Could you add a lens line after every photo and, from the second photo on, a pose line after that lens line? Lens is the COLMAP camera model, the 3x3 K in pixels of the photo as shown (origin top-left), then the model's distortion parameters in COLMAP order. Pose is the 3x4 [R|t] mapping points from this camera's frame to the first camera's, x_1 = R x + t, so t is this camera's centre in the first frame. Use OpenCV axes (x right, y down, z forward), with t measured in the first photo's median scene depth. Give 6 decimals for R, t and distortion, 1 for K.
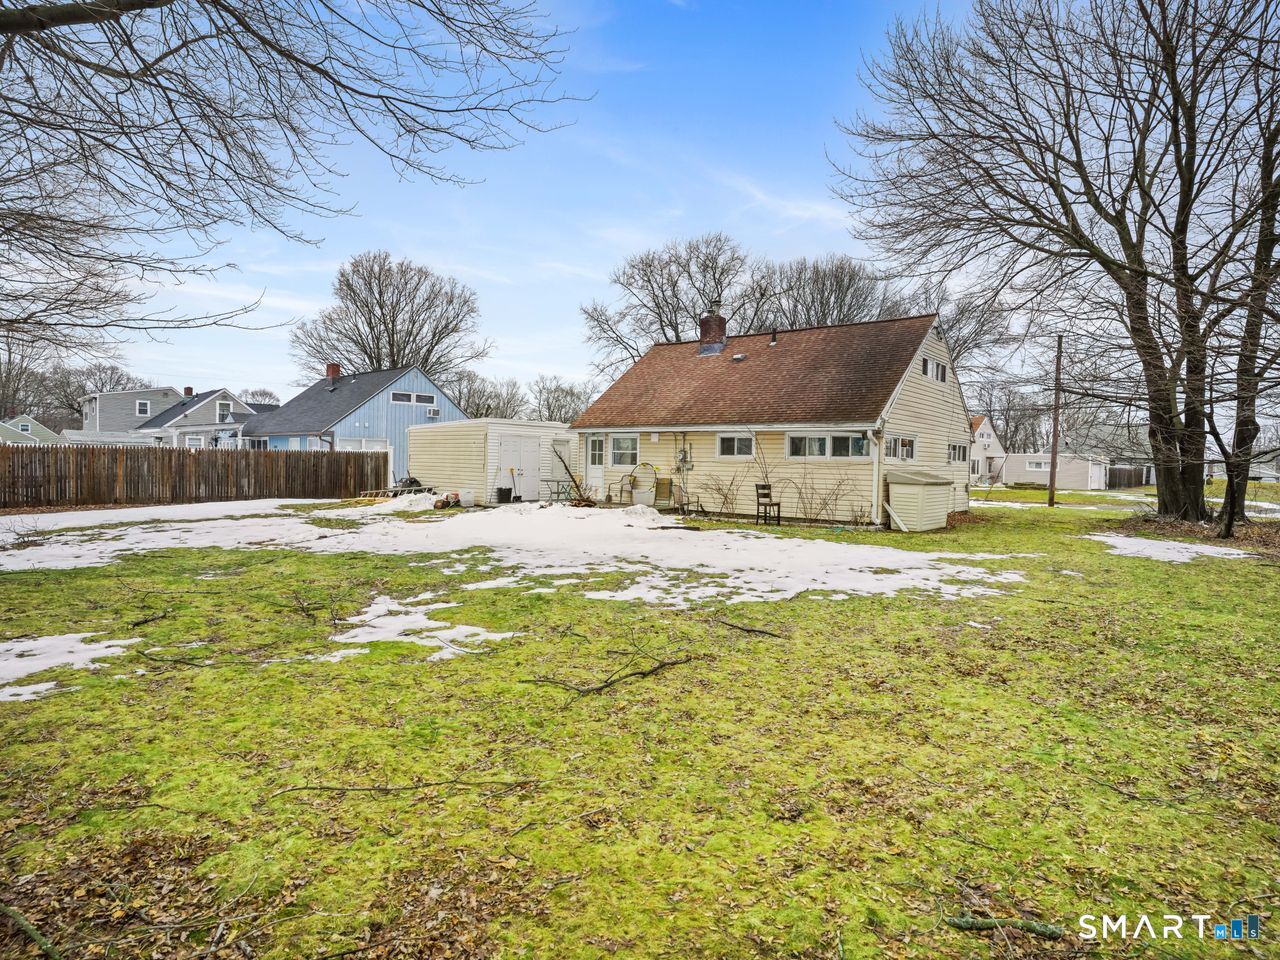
lens RADIAL K [[703.9, 0, 631.1], [0, 703.9, 481.8], [0, 0, 1]] dist [-0.090326, 0.040766]
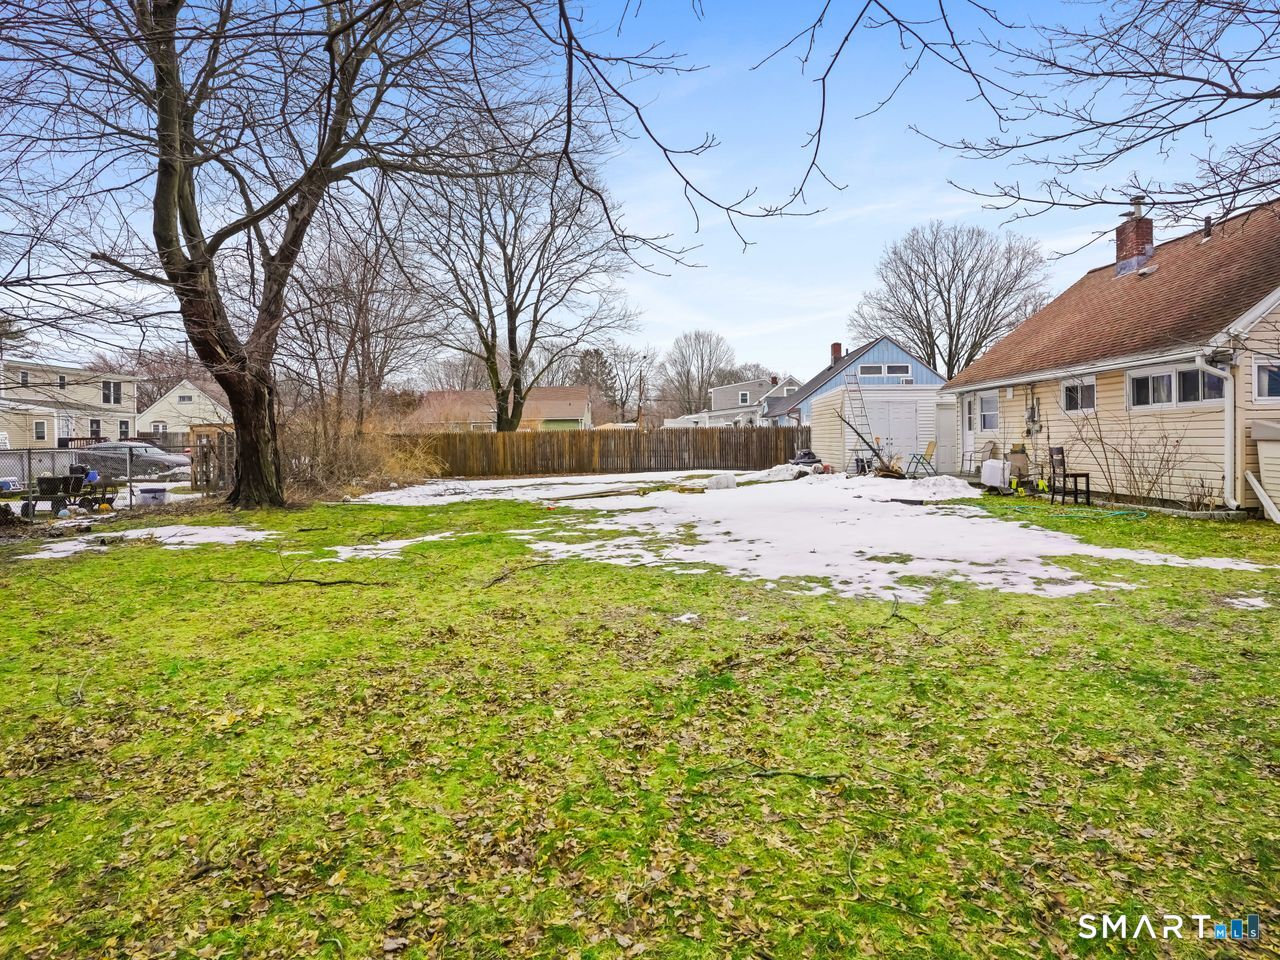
lens RADIAL K [[733.9, 0, 641.1], [0, 733.9, 442.0], [0, 0, 1]] dist [-0.075315, 0.028175]
pose [[0.630399, -0.024047, -0.775898, 0.432807], [0.000298, 0.999527, -0.030736, 0.018502], [0.776271, 0.019145, 0.630109, 0.179599]]
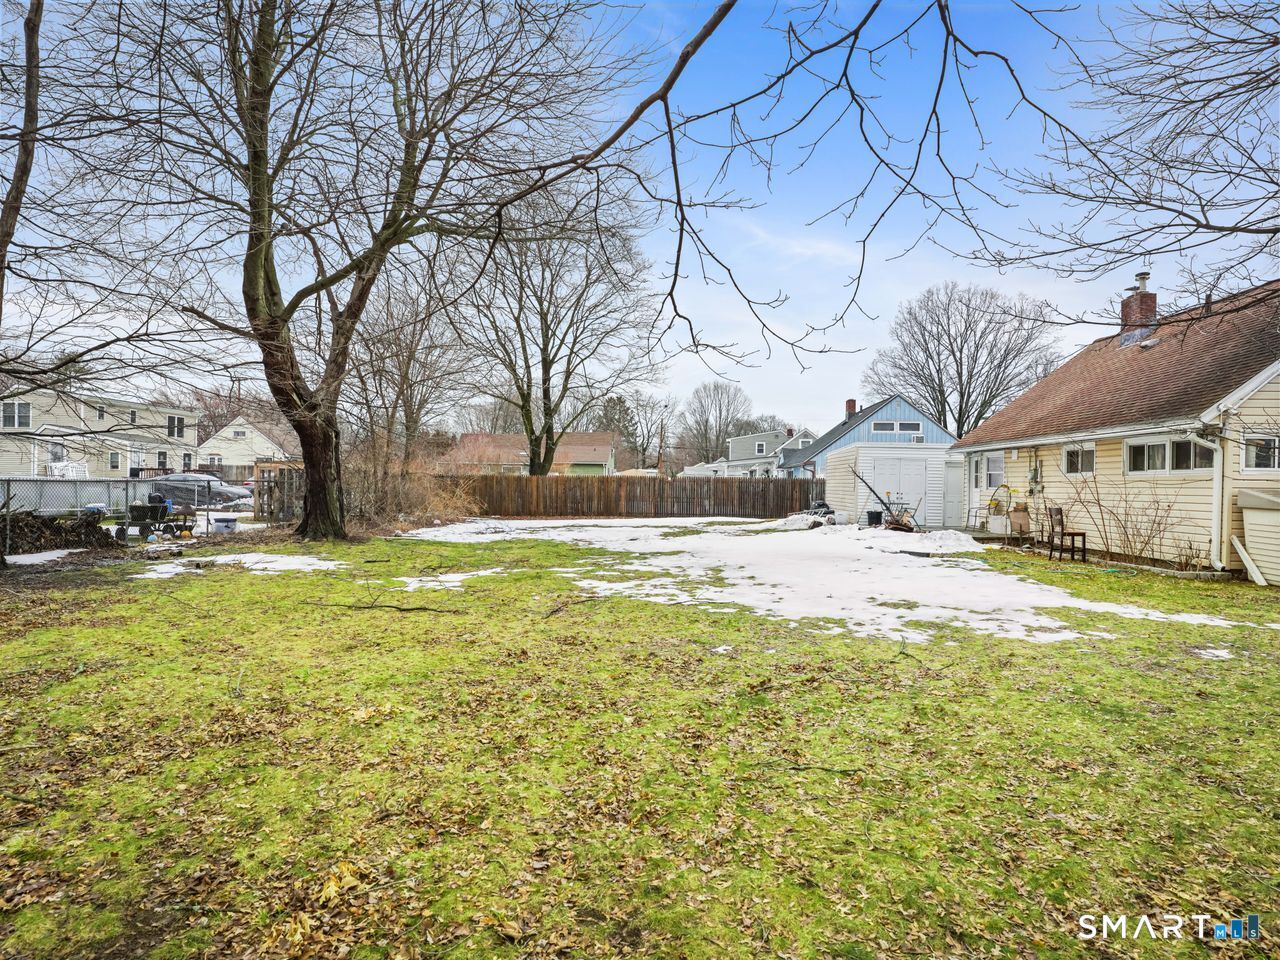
lens RADIAL K [[703.9, 0, 631.1], [0, 703.9, 481.8], [0, 0, 1]] dist [-0.090326, 0.040766]
pose [[0.599887, -0.010188, -0.800020, 0.452226], [-0.030764, 0.998886, -0.035788, 0.014706], [0.799493, 0.046081, 0.598905, 0.145934]]
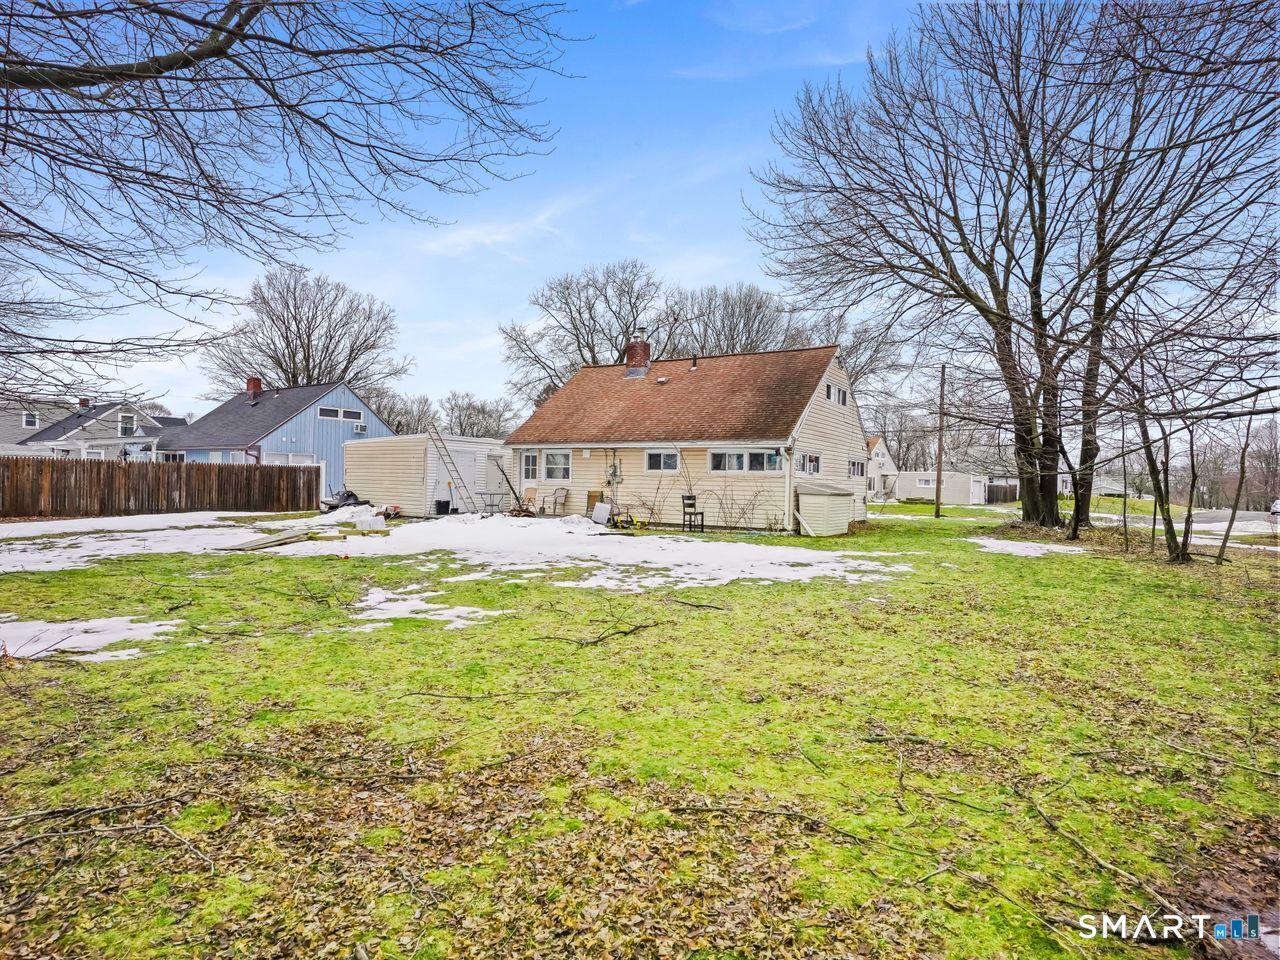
lens RADIAL K [[703.9, 0, 631.1], [0, 703.9, 481.8], [0, 0, 1]] dist [-0.090326, 0.040766]
pose [[0.991502, 0.002559, 0.130066, -0.041993], [0.000939, 0.999640, -0.026819, 0.010392], [-0.130088, 0.026714, 0.991143, -0.082950]]
